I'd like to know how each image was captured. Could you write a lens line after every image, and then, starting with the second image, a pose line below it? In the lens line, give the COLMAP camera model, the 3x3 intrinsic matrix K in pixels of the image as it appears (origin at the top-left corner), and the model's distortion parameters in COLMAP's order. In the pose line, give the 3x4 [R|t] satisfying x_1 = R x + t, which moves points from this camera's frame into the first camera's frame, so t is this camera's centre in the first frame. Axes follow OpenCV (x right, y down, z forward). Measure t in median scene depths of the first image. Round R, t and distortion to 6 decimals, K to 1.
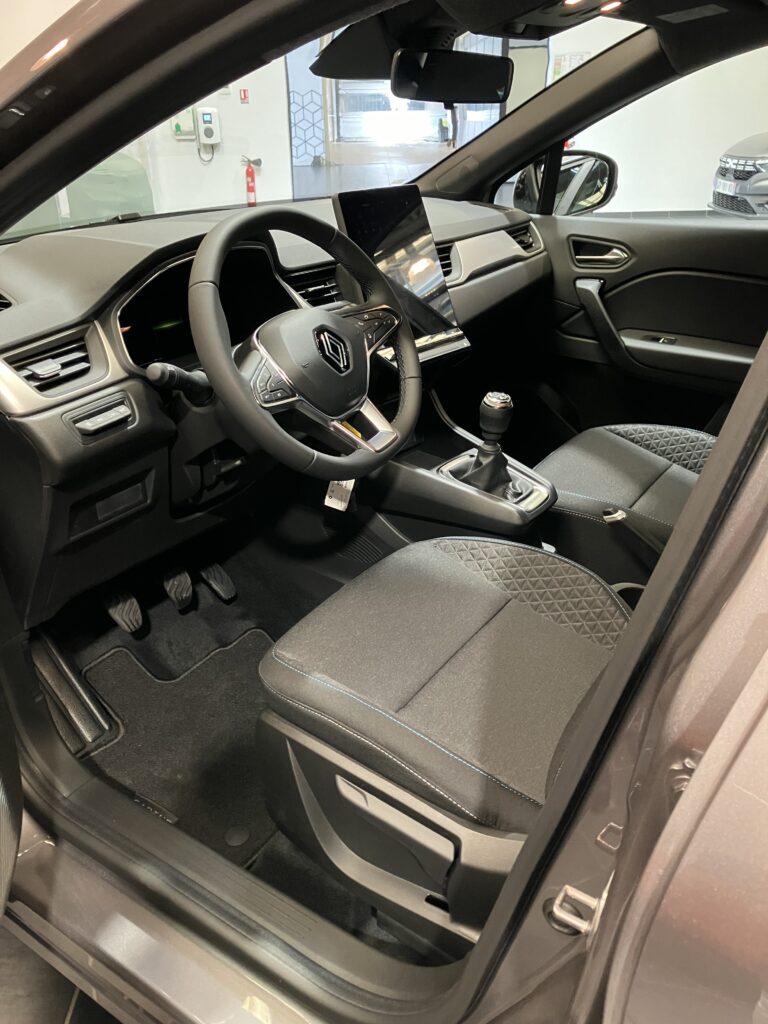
lens RADIAL K [[839.6, 0, 380.1], [0, 839.6, 515.0], [0, 0, 1]] dist [0.054424, -0.070903]
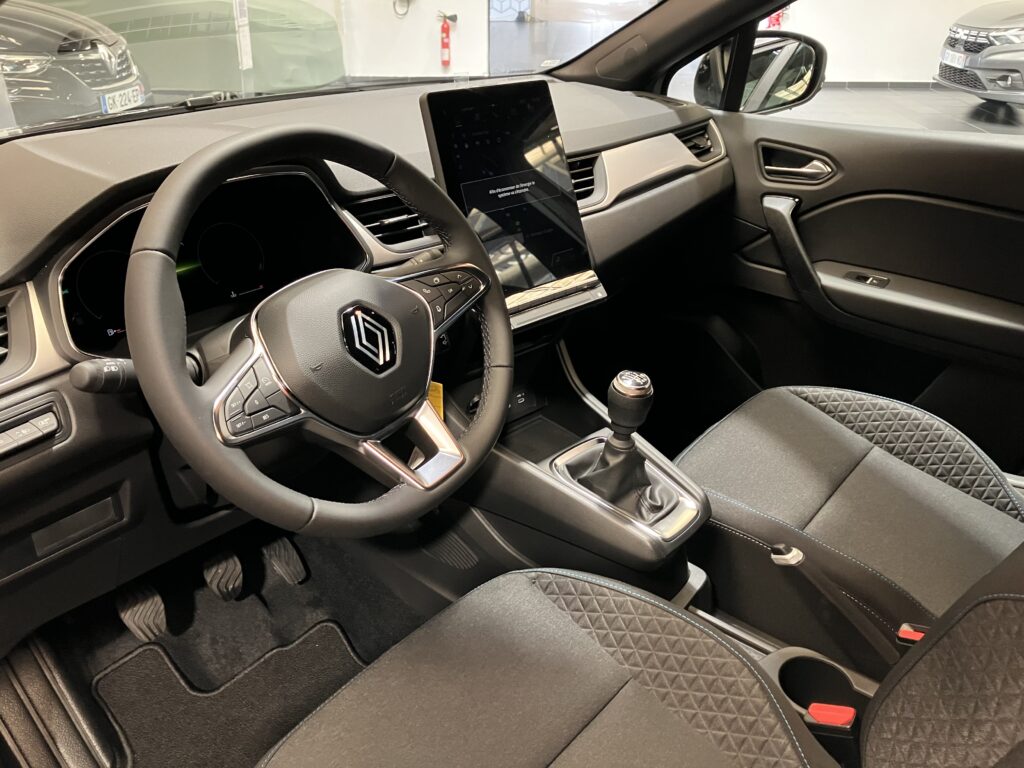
lens RADIAL K [[840.2, 0, 510.3], [0, 840.2, 382.6], [0, 0, 1]] dist [0.016568, -0.000339]
pose [[0.995777, 0.057954, -0.071207, 0.071950], [-0.056893, 0.998238, 0.016844, -0.120507], [0.072058, -0.012721, 0.997319, 0.224768]]
